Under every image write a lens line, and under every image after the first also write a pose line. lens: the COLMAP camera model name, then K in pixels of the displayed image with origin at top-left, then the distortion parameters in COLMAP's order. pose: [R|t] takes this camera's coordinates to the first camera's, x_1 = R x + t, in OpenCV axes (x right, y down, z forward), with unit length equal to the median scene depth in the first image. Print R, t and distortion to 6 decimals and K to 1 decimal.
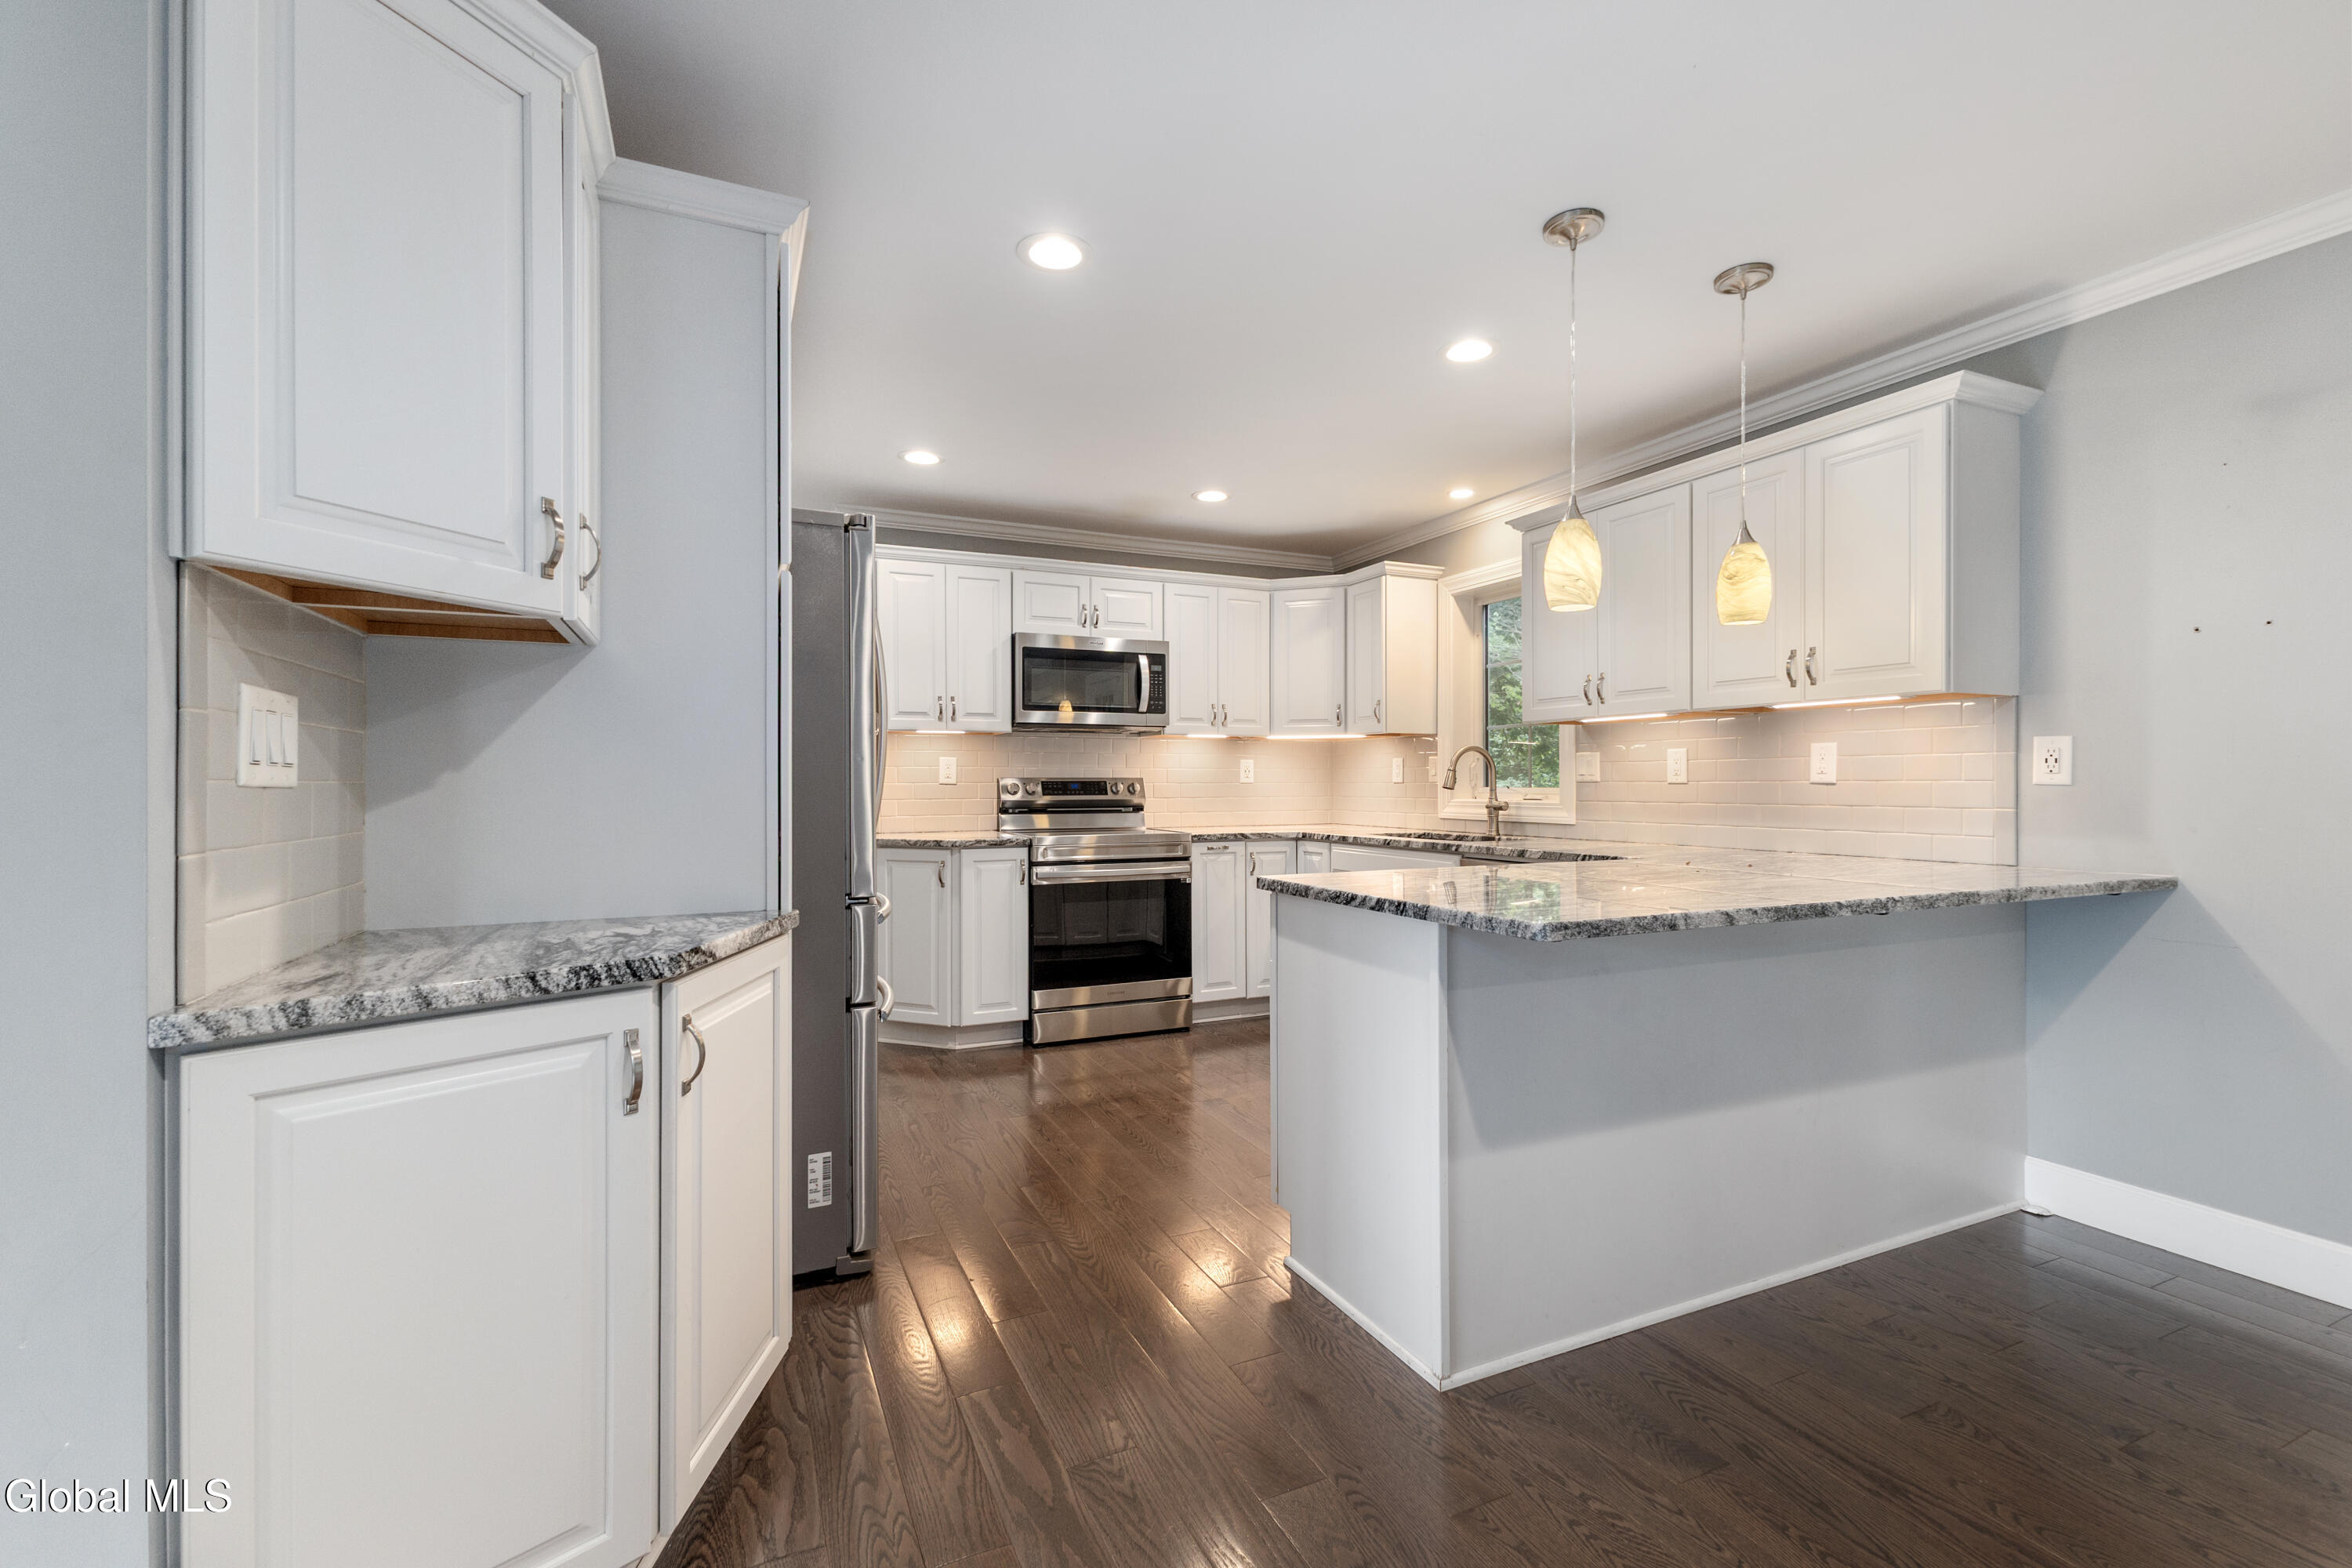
lens RADIAL K [[1014.2, 0, 1184.6], [0, 1014.2, 794.5], [0, 0, 1]] dist [0.016326, -0.004242]
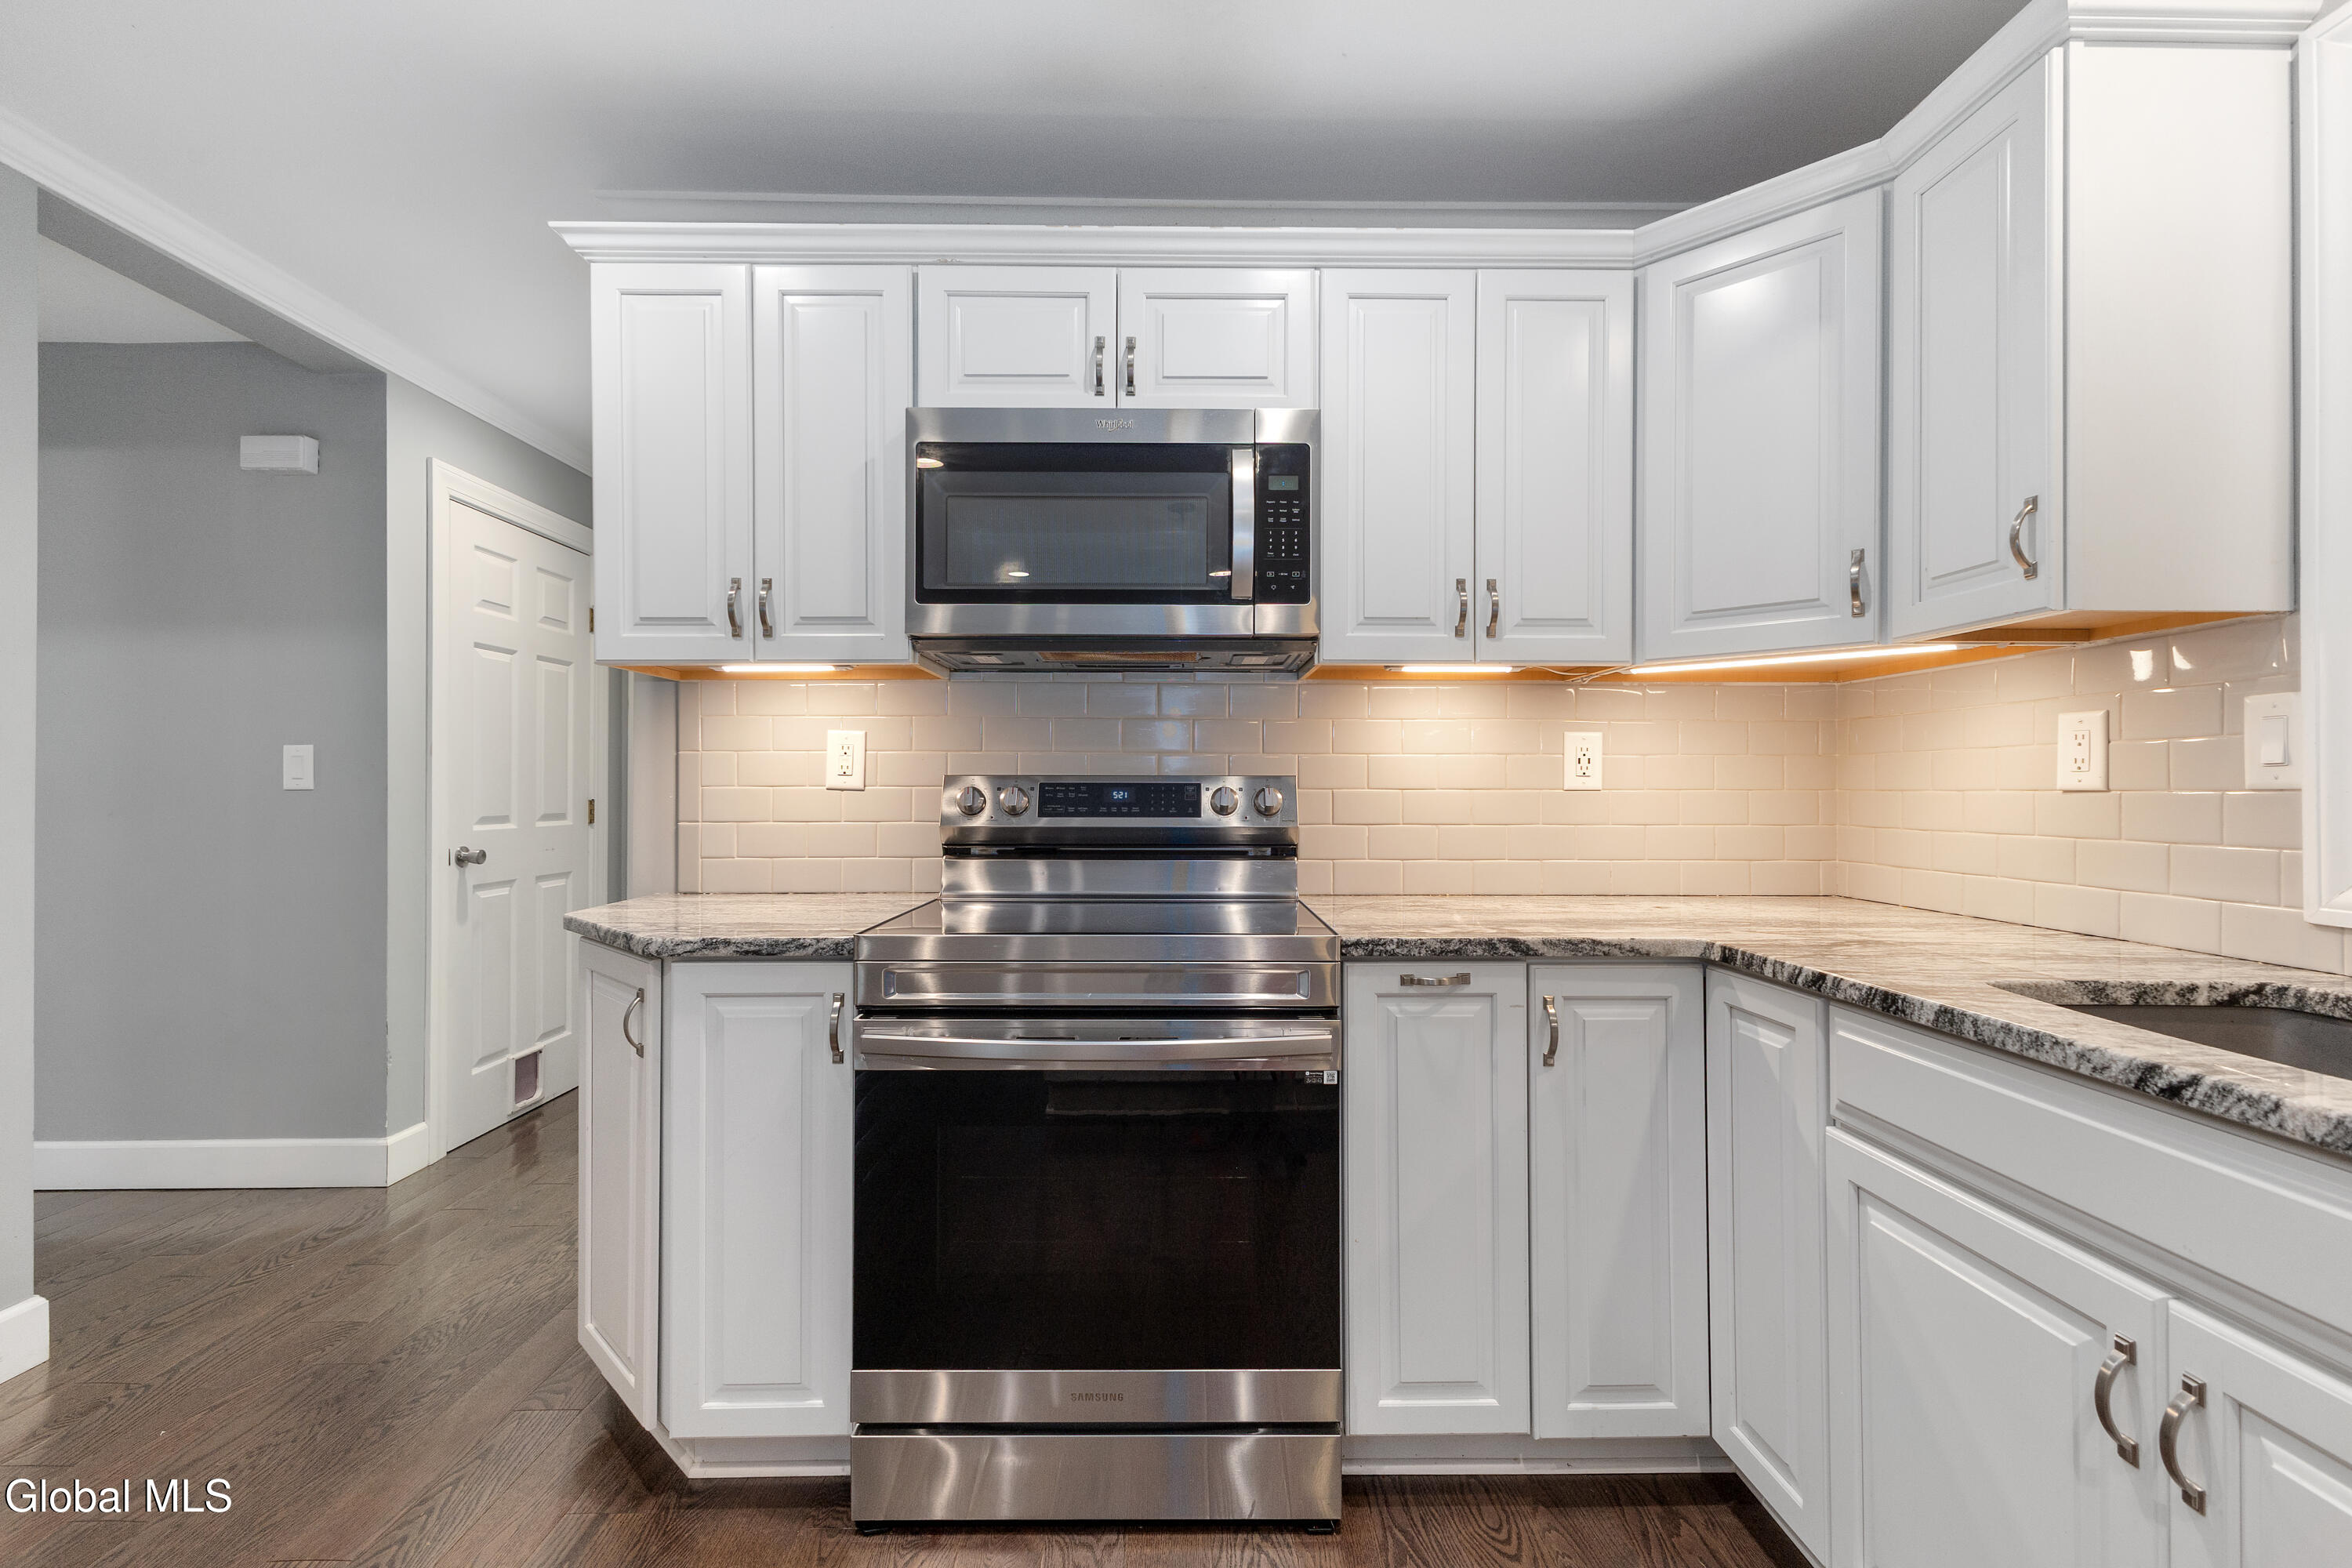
lens RADIAL K [[1014.2, 0, 1180.8], [0, 1014.2, 794.4], [0, 0, 1]] dist [0.016326, -0.004242]
pose [[0.913505, 0.005153, -0.406794, 0.093588], [-0.008531, 0.999943, -0.006492, -0.006425], [0.406737, 0.009401, 0.913497, 0.660427]]
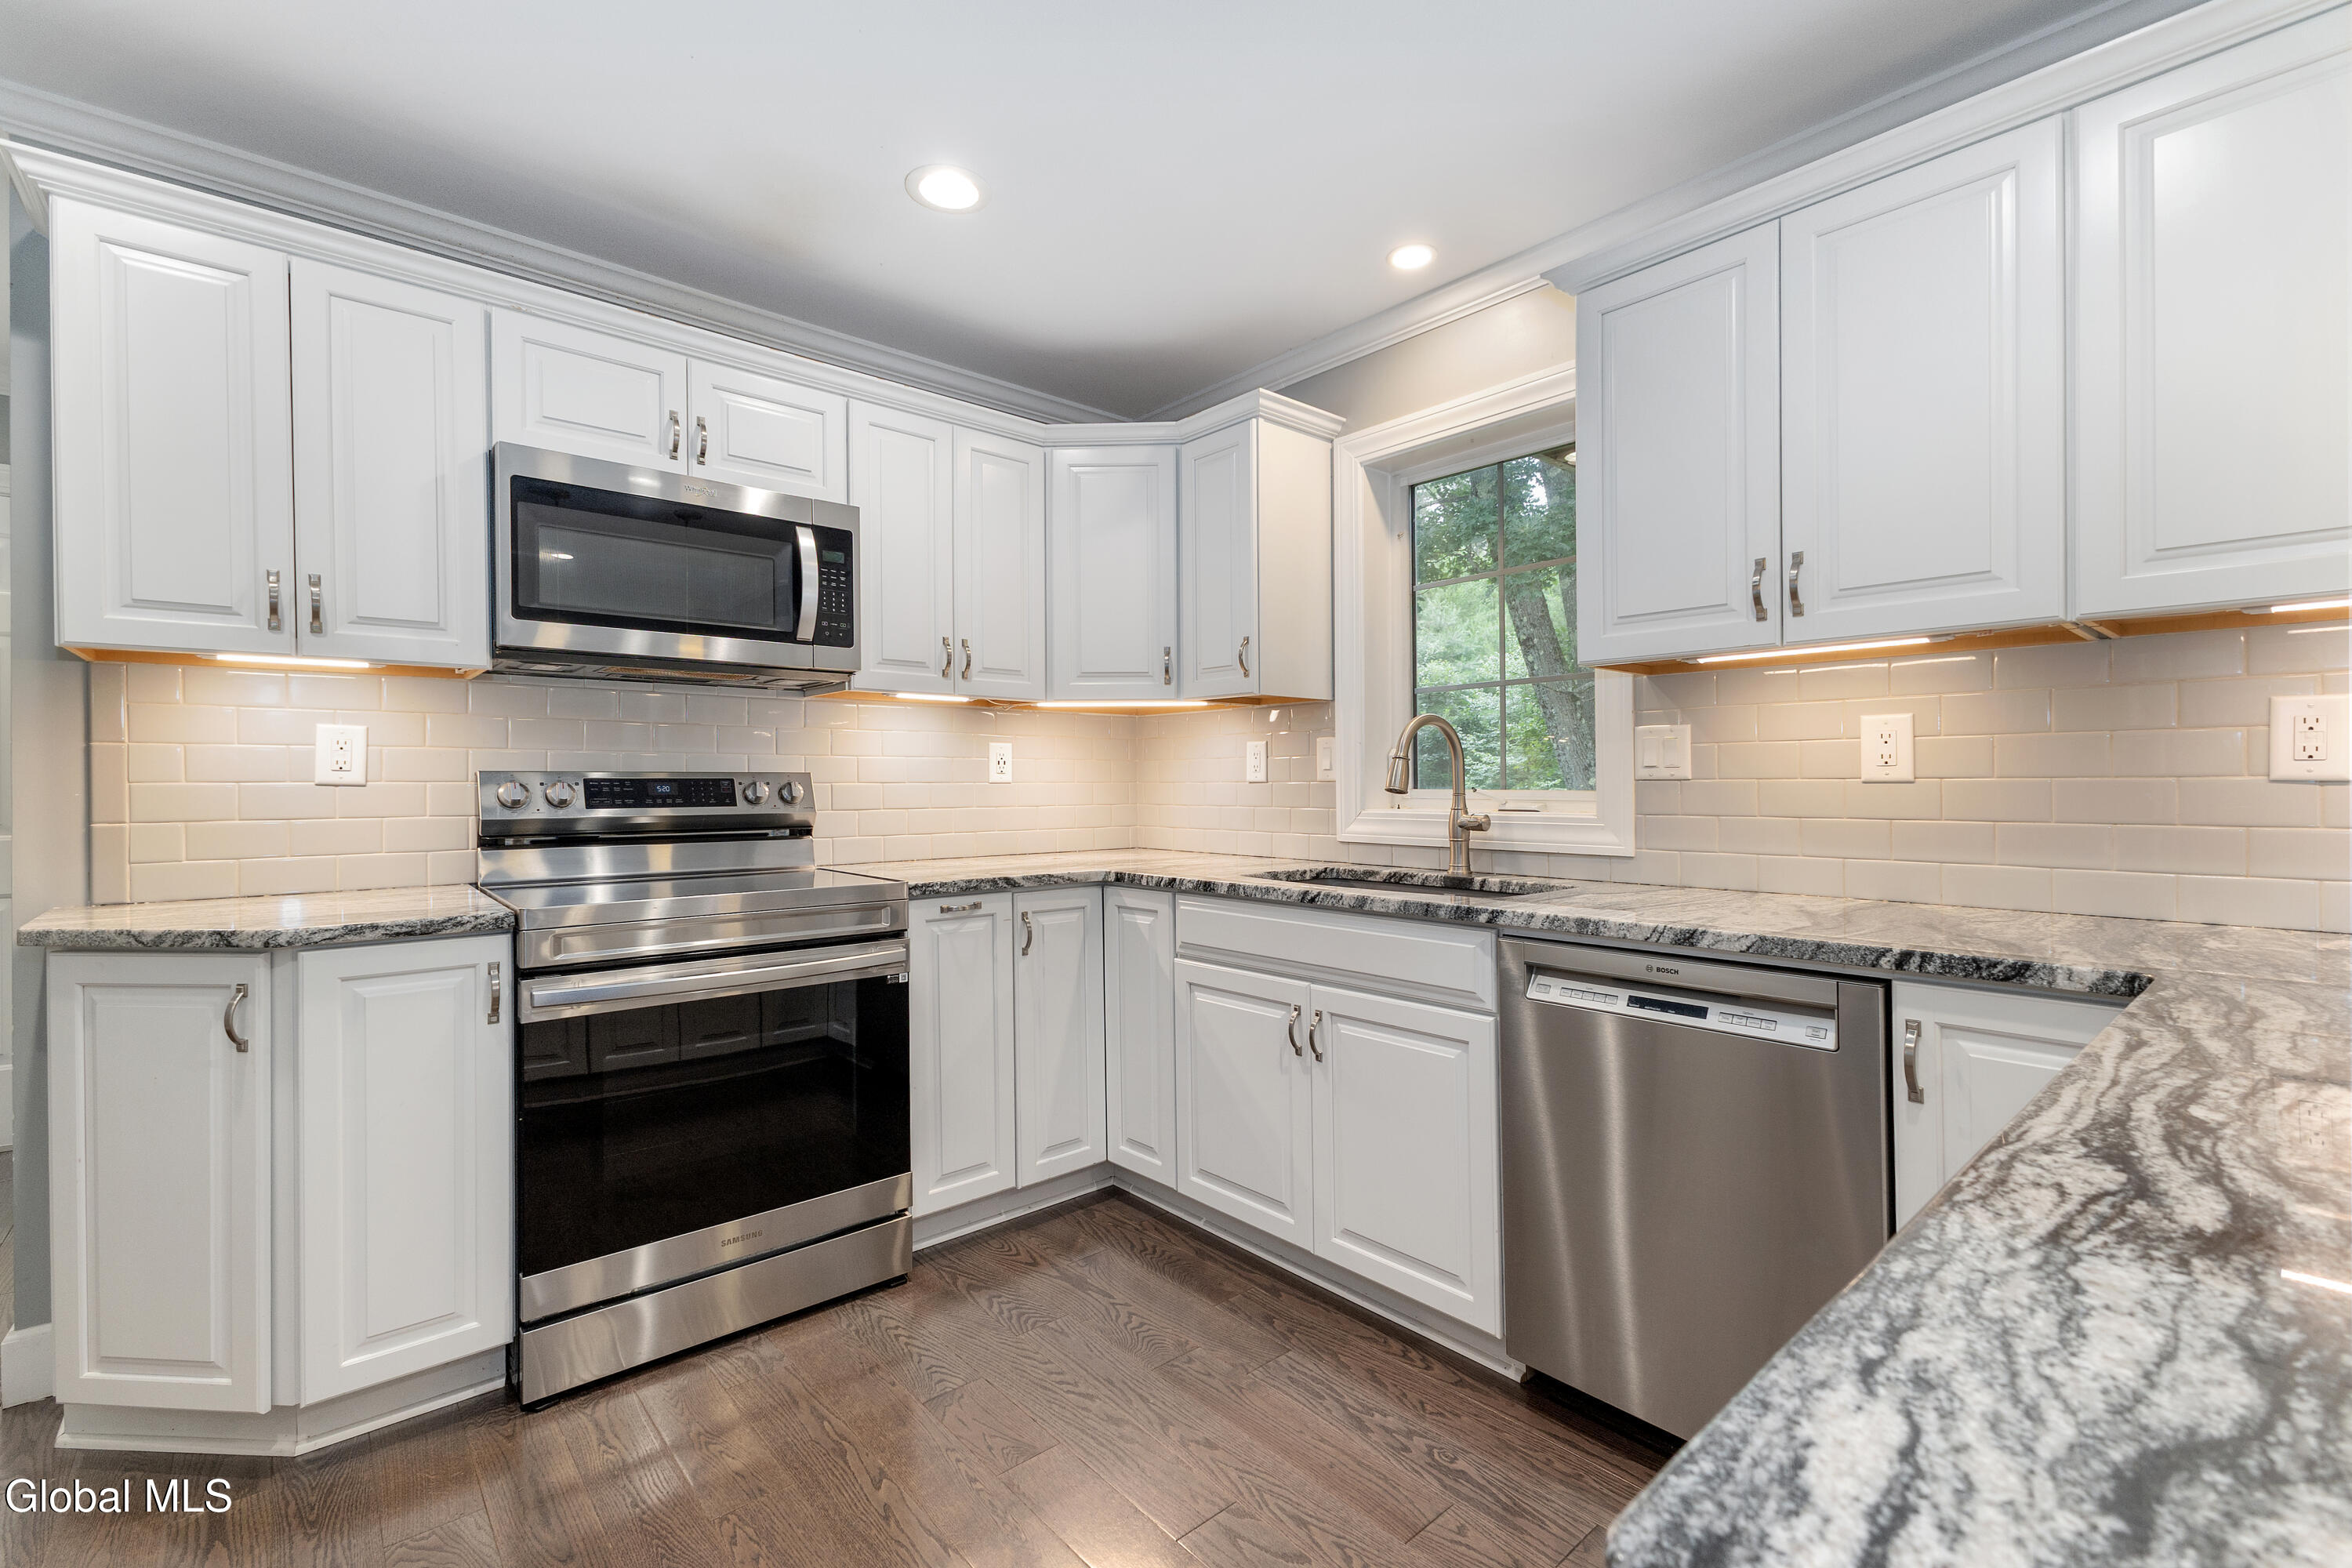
lens RADIAL K [[1014.2, 0, 1176.7], [0, 1014.2, 797.3], [0, 0, 1]] dist [0.016326, -0.004242]
pose [[0.960509, -0.004656, 0.278211, -0.005325], [0.004286, 0.999989, 0.001937, -0.004200], [-0.278217, -0.000669, 0.960518, 0.476370]]
